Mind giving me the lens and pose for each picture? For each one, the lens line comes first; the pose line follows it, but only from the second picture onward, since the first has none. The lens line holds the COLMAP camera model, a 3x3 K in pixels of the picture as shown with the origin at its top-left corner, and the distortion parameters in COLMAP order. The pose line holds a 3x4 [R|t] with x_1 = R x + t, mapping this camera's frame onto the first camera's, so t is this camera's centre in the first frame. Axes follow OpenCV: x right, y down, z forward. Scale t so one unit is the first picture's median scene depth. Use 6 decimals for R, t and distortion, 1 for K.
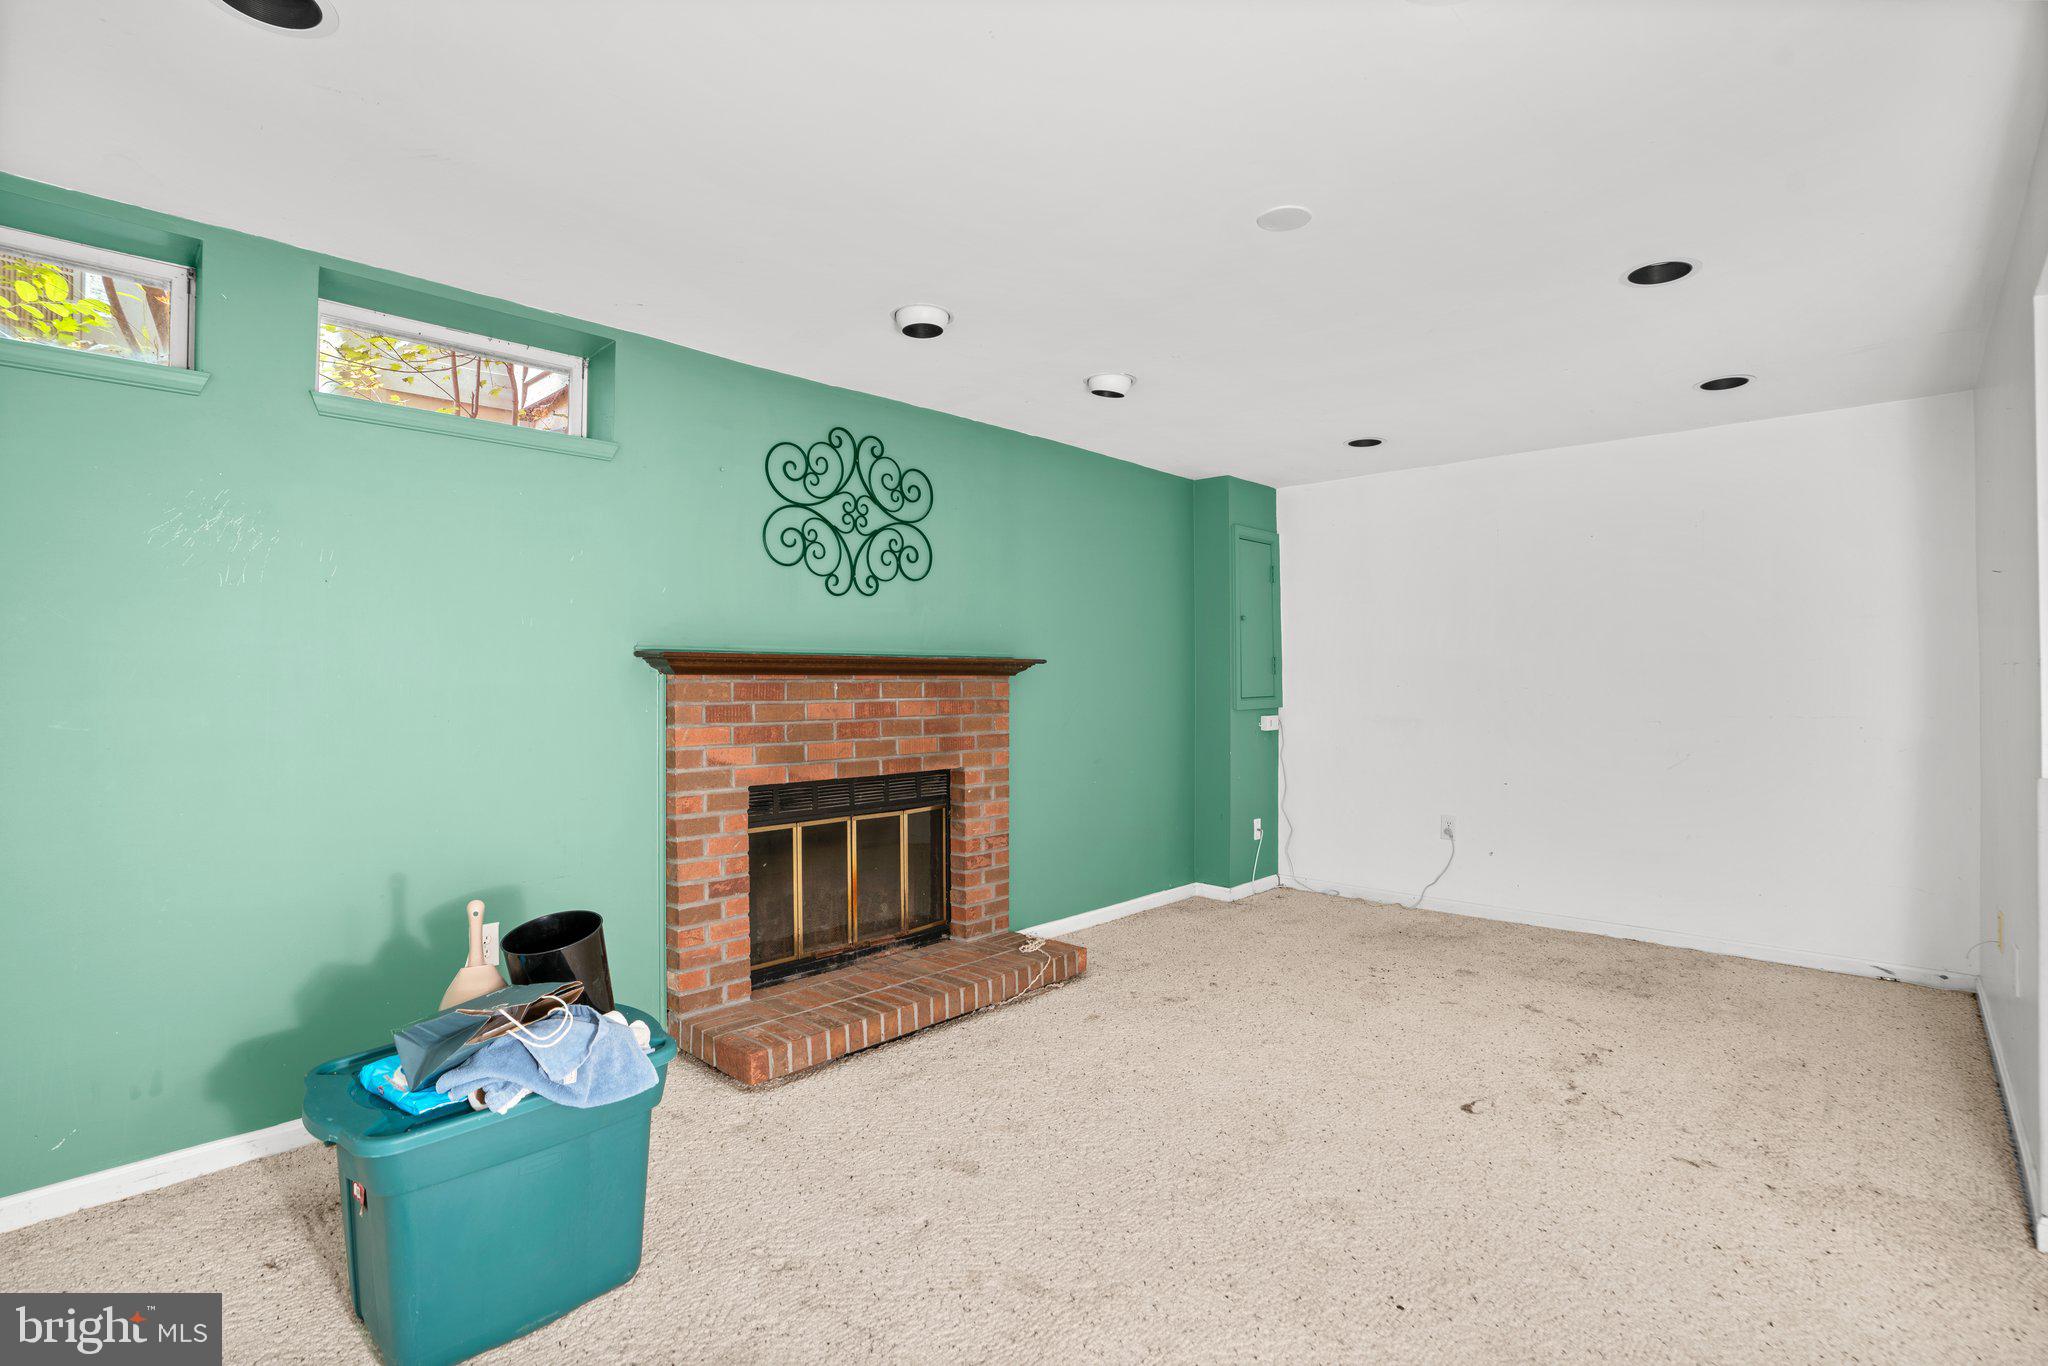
lens RADIAL K [[960.3, 0, 1010.6], [0, 960.3, 691.9], [0, 0, 1]] dist [-0.069861, 0.027662]
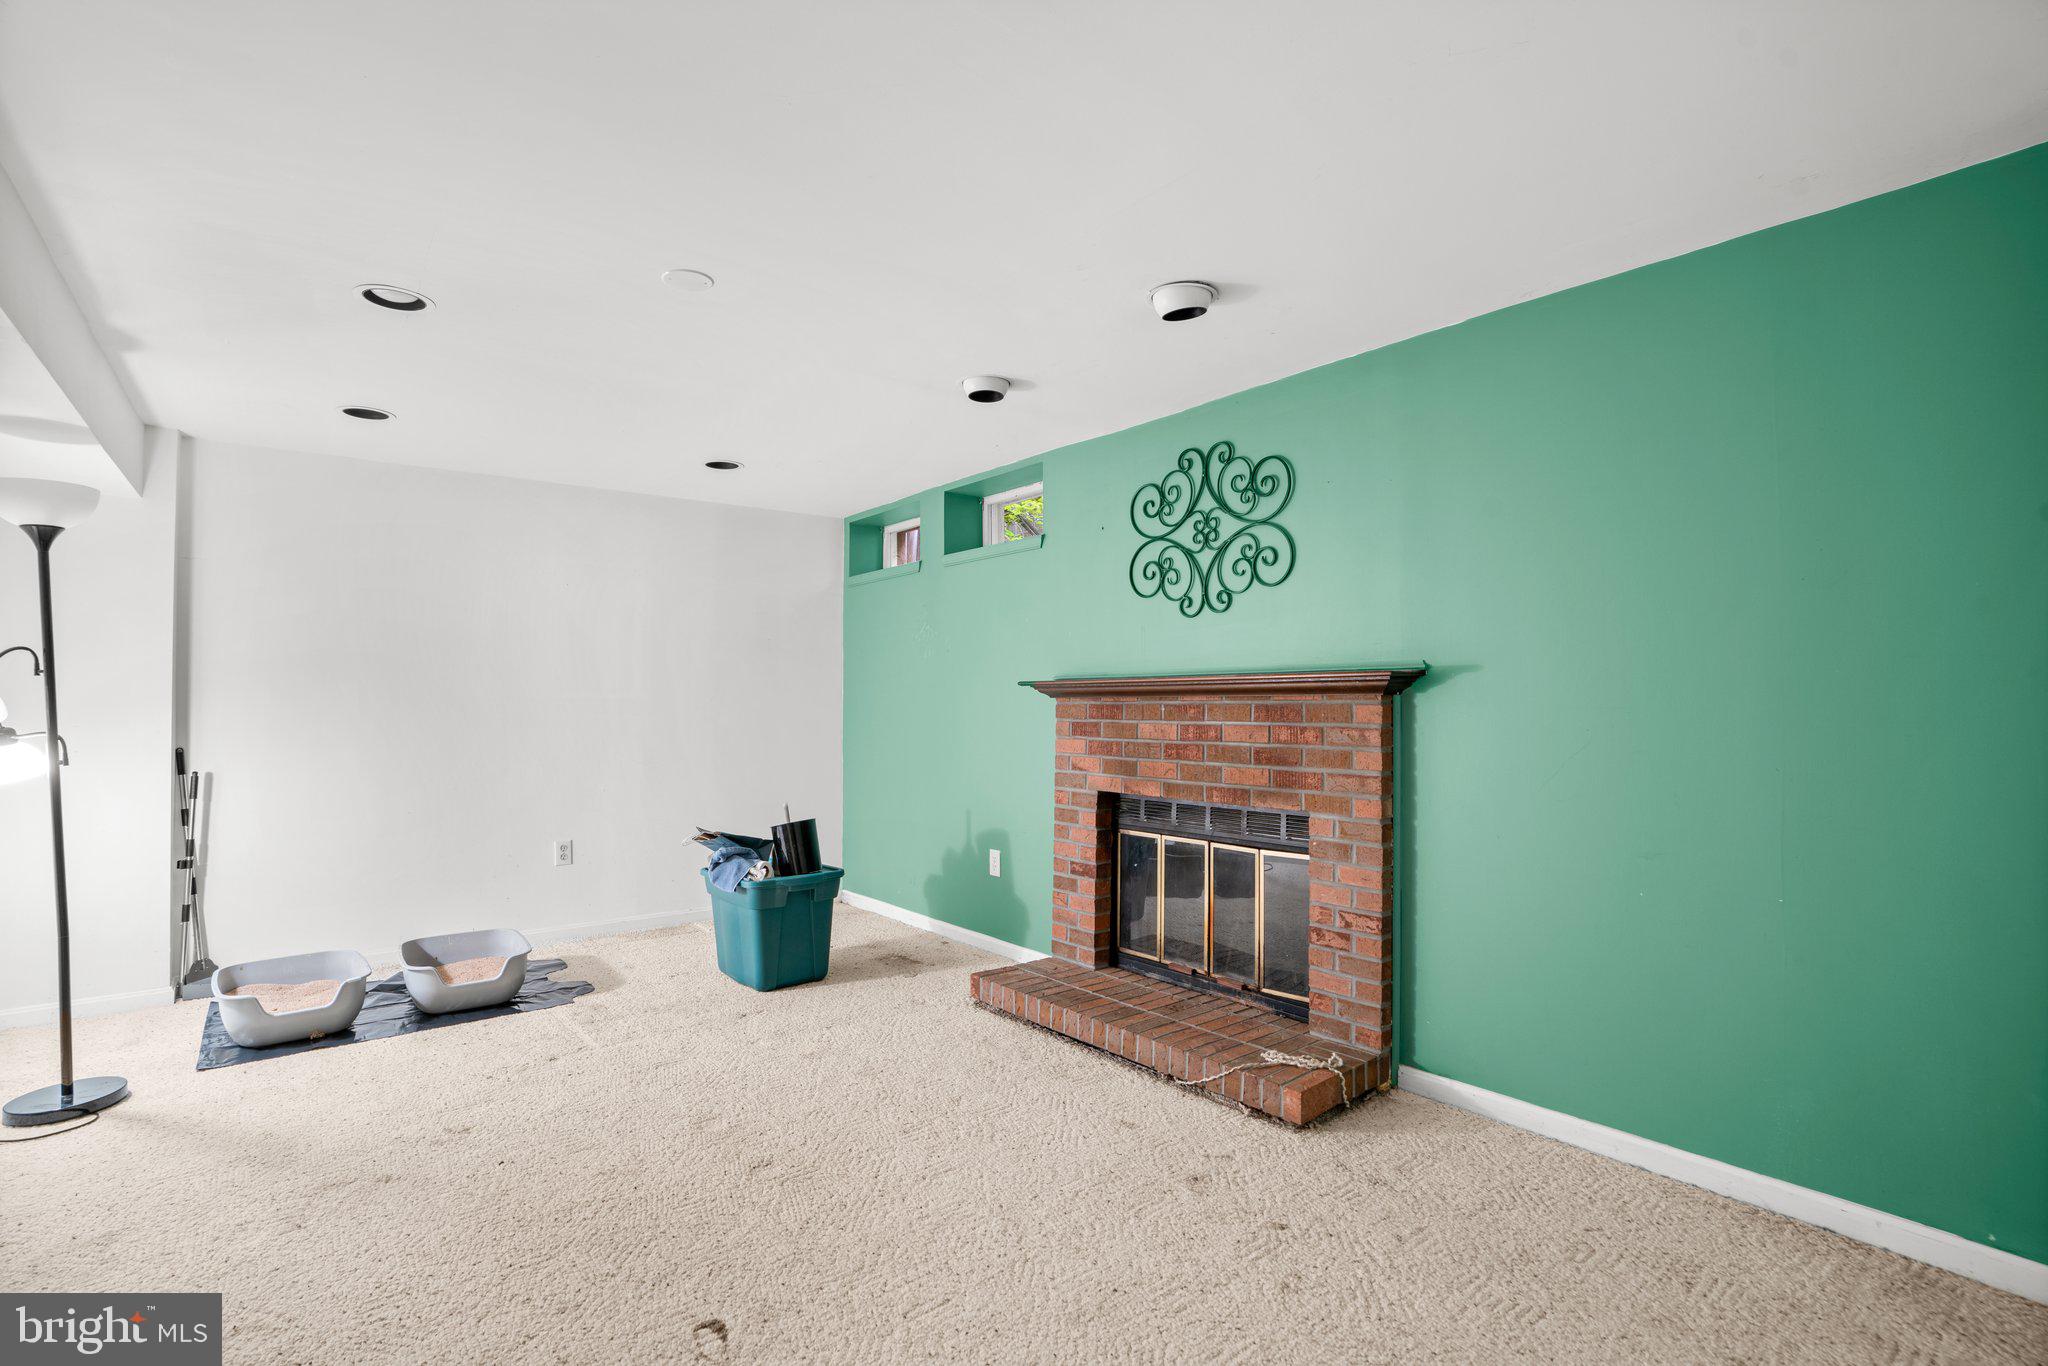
lens RADIAL K [[960.3, 0, 1010.6], [0, 960.3, 691.9], [0, 0, 1]] dist [-0.069861, 0.027662]
pose [[-0.134475, -0.003138, -0.990912, 0.834176], [-0.001432, 0.999995, -0.002972, -0.018934], [0.990916, 0.001020, -0.134479, 0.944033]]
